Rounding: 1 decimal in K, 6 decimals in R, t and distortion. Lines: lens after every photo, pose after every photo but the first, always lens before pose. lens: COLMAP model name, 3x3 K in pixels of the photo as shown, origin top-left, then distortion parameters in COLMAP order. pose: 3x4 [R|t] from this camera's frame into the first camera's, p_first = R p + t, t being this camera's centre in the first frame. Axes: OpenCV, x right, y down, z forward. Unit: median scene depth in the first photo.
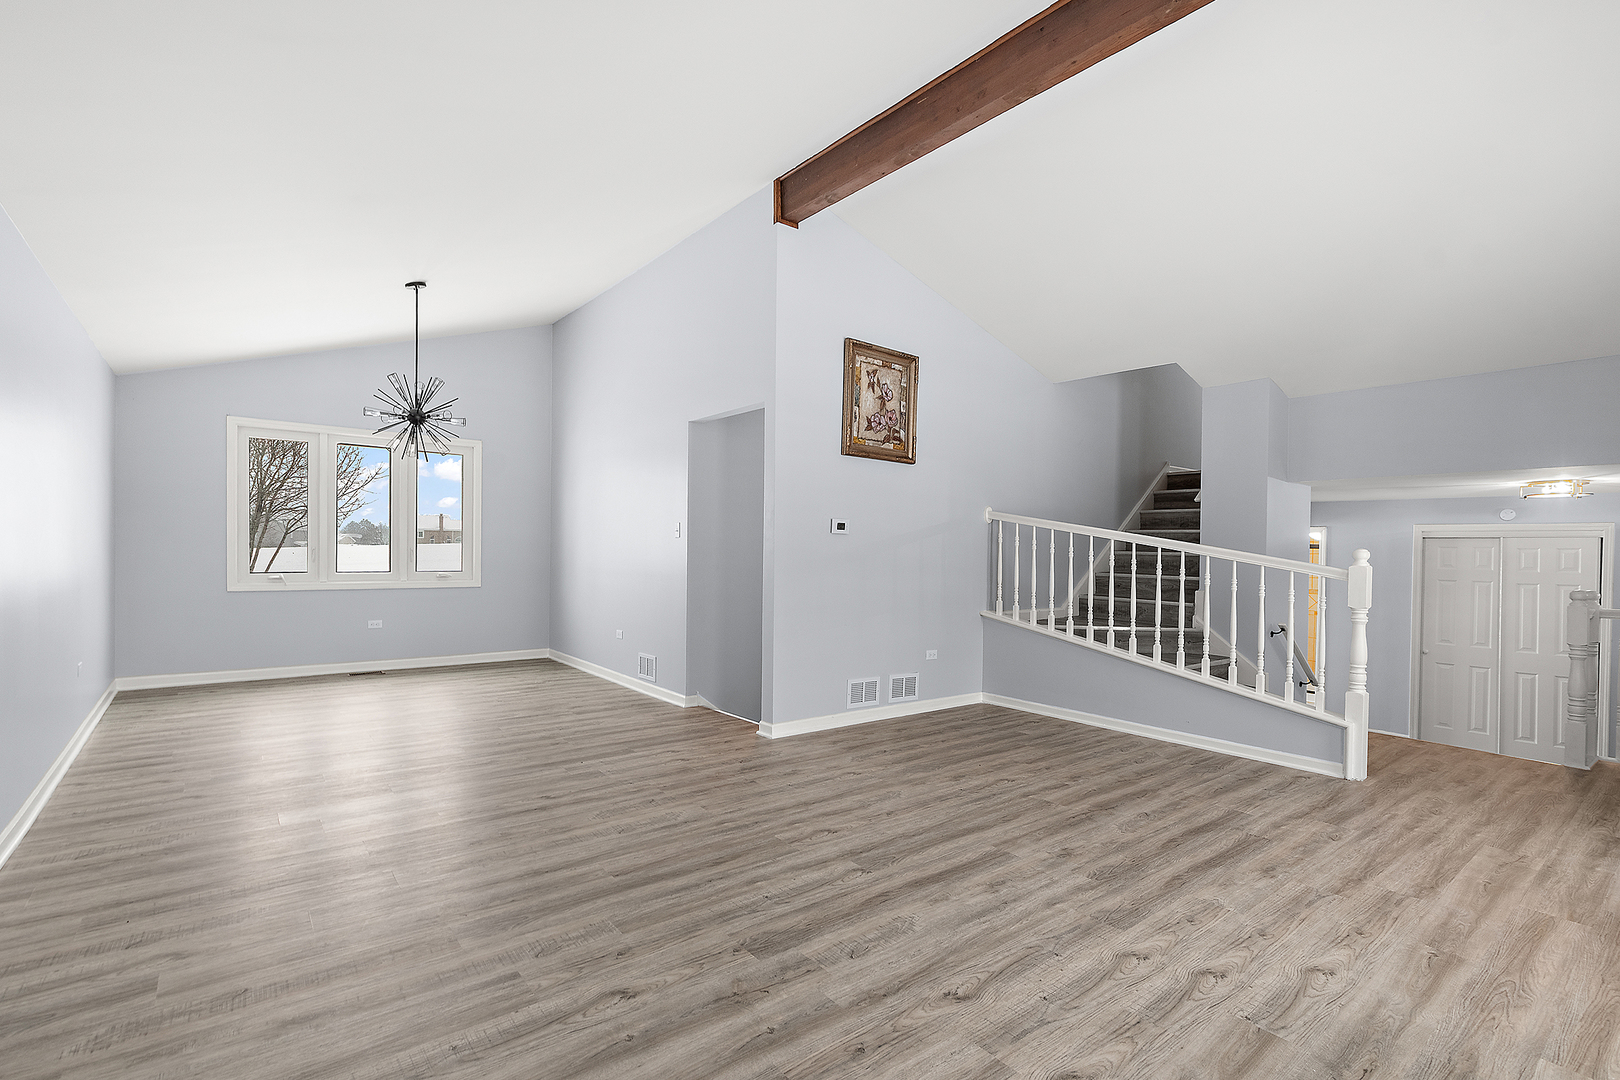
lens RADIAL K [[730.2, 0, 812.2], [0, 730.2, 557.3], [0, 0, 1]] dist [-0.002410, 0.003045]
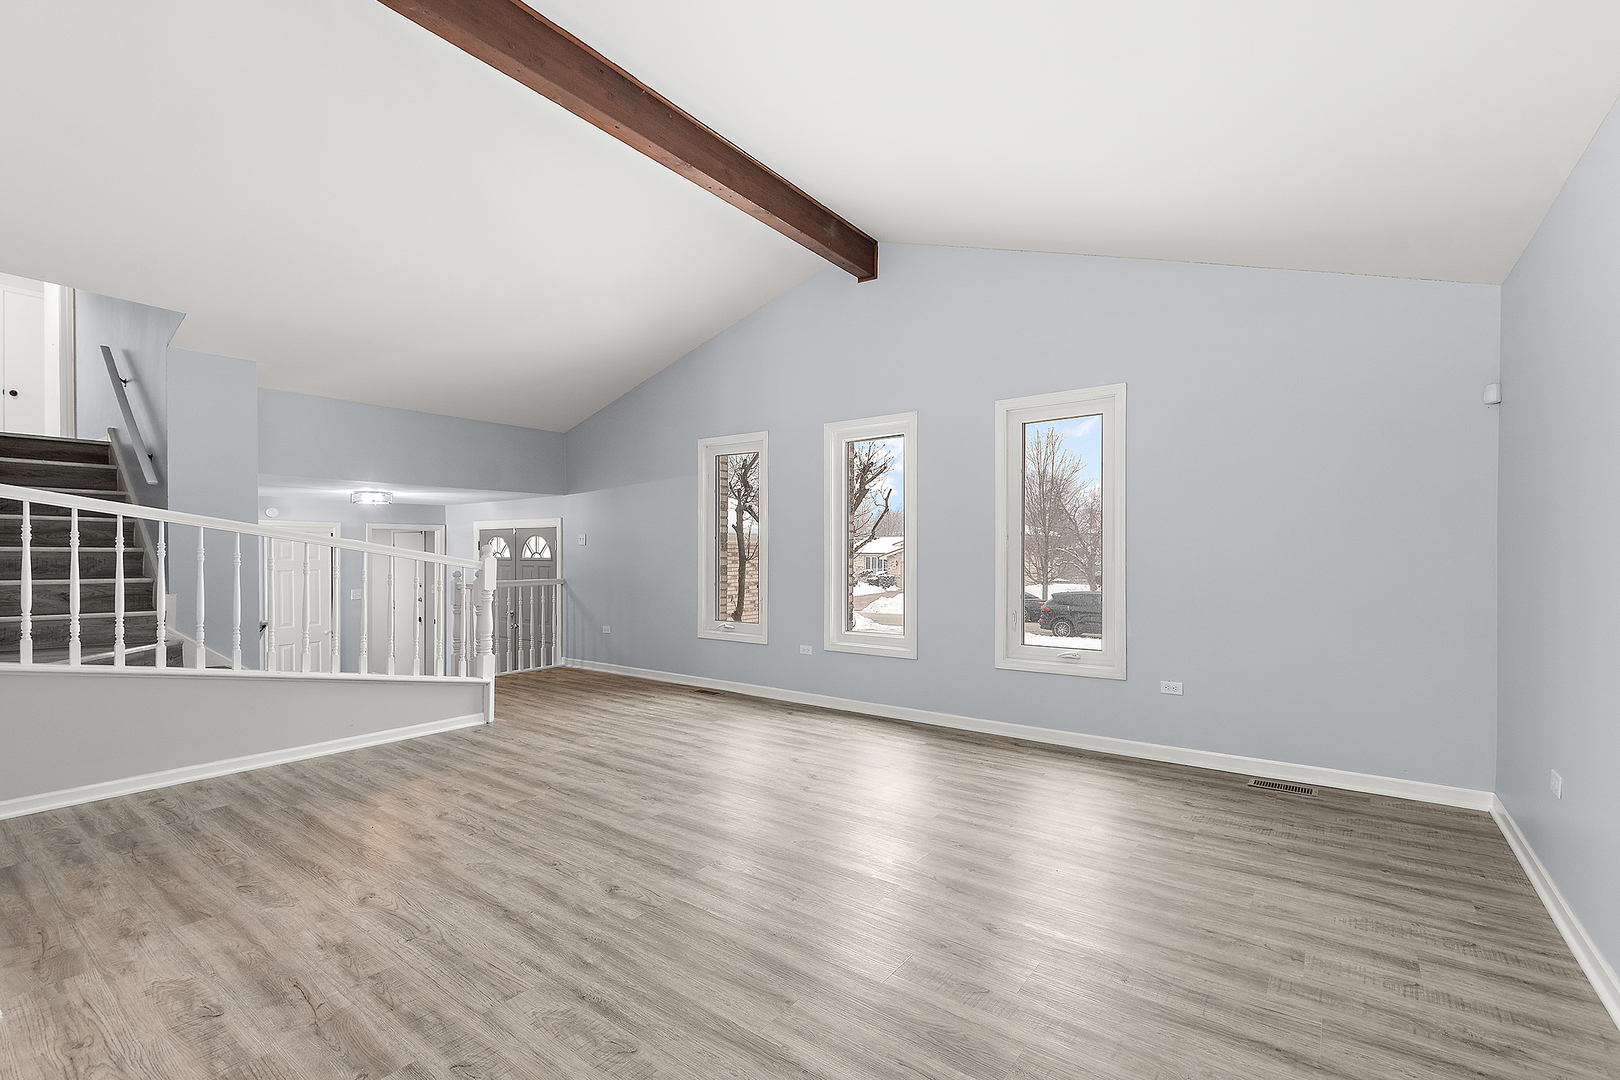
lens RADIAL K [[730.2, 0, 799.2], [0, 730.2, 548.5], [0, 0, 1]] dist [-0.002410, 0.003045]
pose [[-0.237601, -0.013043, 0.971275, -0.747142], [0.006592, 0.999865, 0.015039, -0.022883], [-0.971341, 0.009976, -0.237483, 0.887439]]
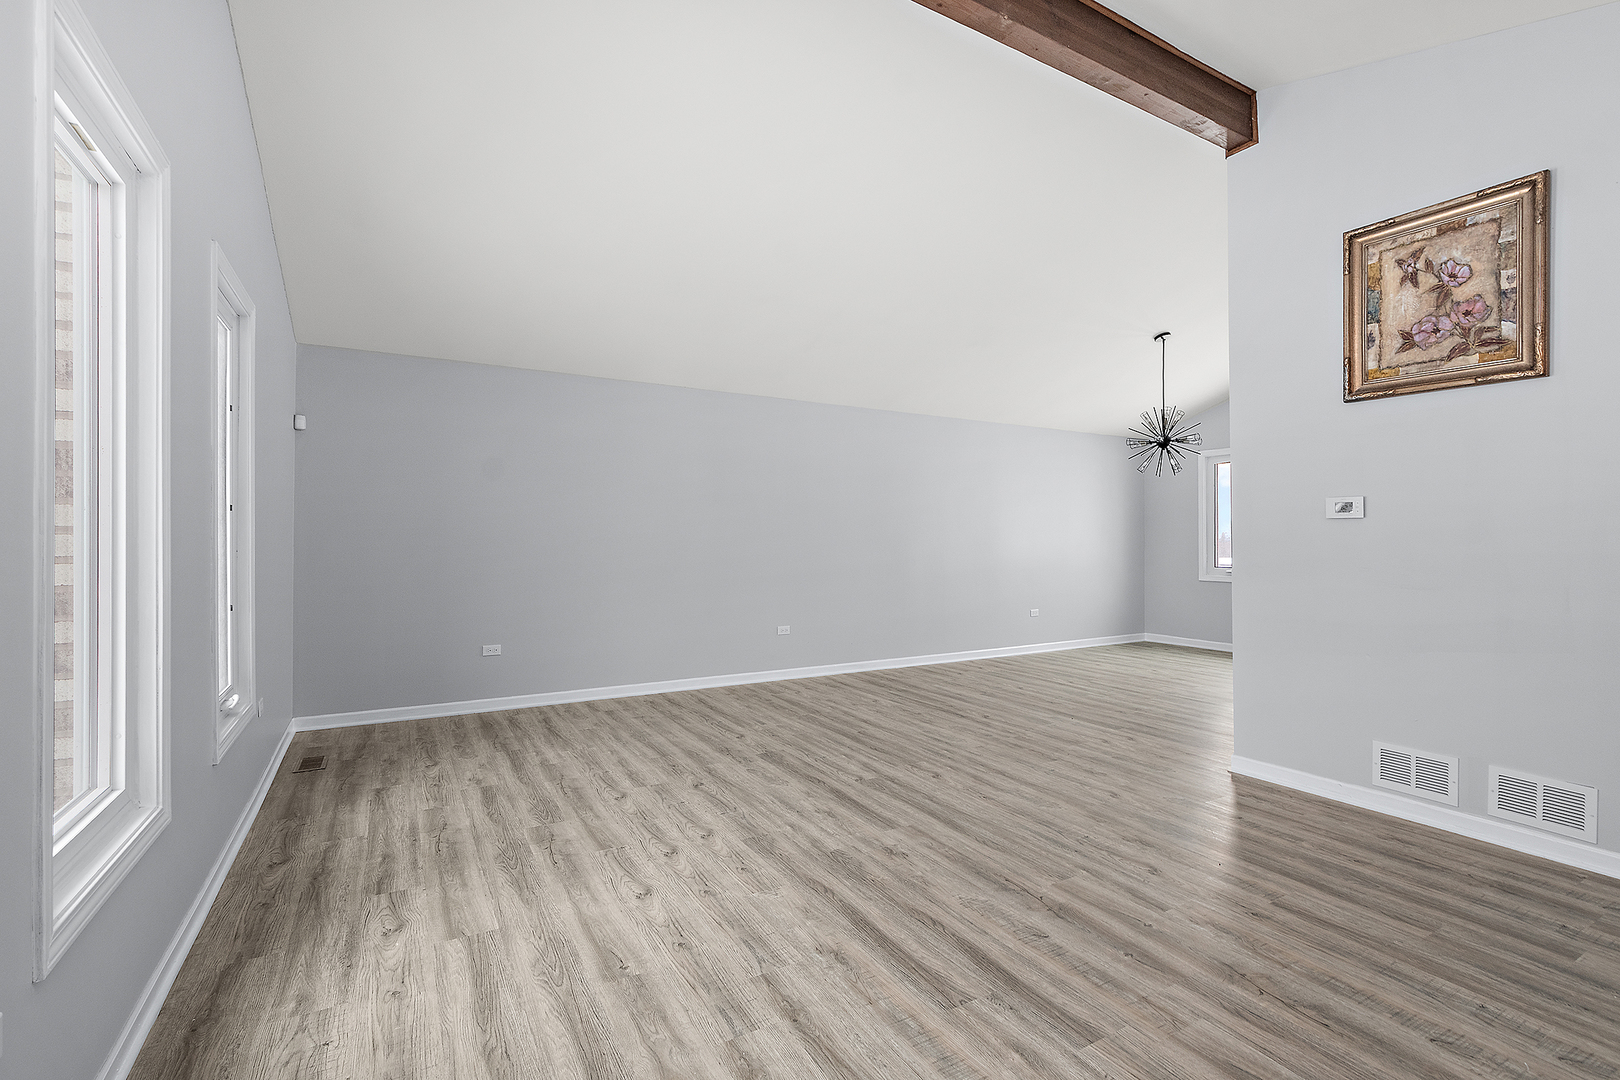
lens RADIAL K [[730.2, 0, 834.2], [0, 730.2, 529.6], [0, 0, 1]] dist [-0.002410, 0.003045]
pose [[-0.119303, -0.036089, -0.992202, 1.118827], [-0.016408, 0.999274, -0.034374, 0.014201], [0.992722, 0.012179, -0.119808, 0.873957]]
